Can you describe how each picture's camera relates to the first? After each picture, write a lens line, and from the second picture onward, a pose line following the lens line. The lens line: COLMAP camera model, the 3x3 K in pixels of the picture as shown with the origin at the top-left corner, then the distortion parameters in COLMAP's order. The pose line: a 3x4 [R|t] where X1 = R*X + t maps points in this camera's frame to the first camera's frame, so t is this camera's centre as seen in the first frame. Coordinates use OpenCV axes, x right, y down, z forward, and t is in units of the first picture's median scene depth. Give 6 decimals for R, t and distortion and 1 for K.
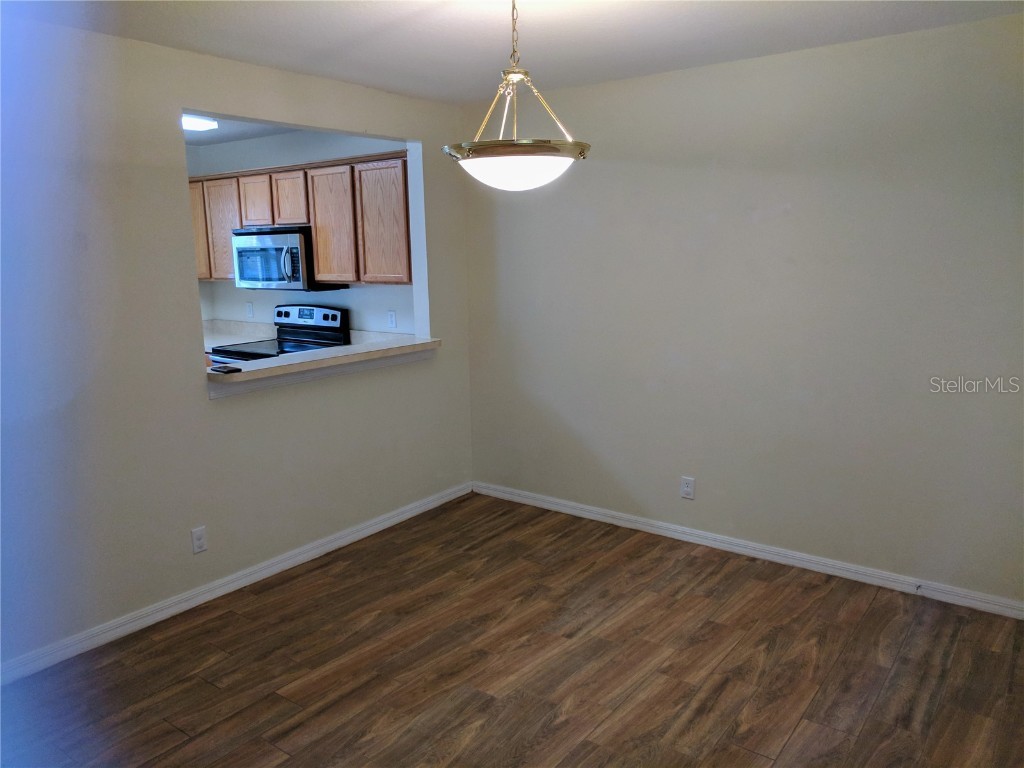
lens RADIAL K [[759.4, 0, 512.0], [0, 759.4, 384.0], [0, 0, 1]] dist [0.000215, 0.000451]
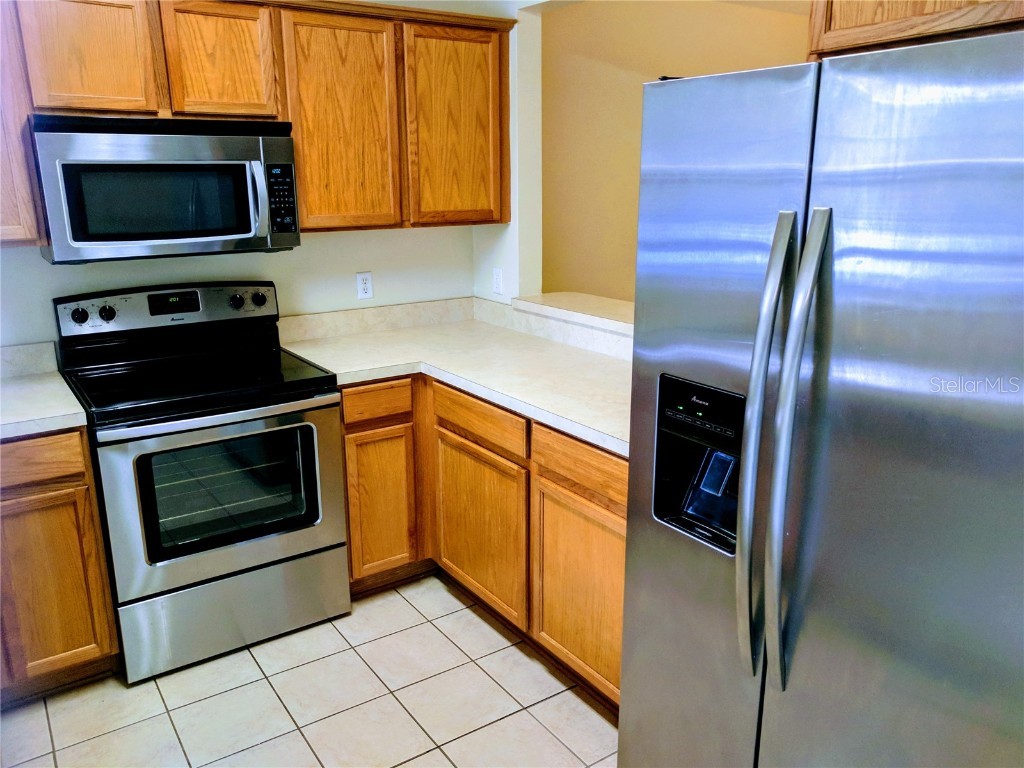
lens RADIAL K [[794.7, 0, 512.0], [0, 794.7, 384.0], [0, 0, 1]] dist [-0.000260, 0.002349]
pose [[0.318570, -0.231656, 0.919156, -0.706190], [0.167300, 0.968196, 0.186031, -0.103889], [-0.933019, 0.094511, 0.347194, 0.641609]]
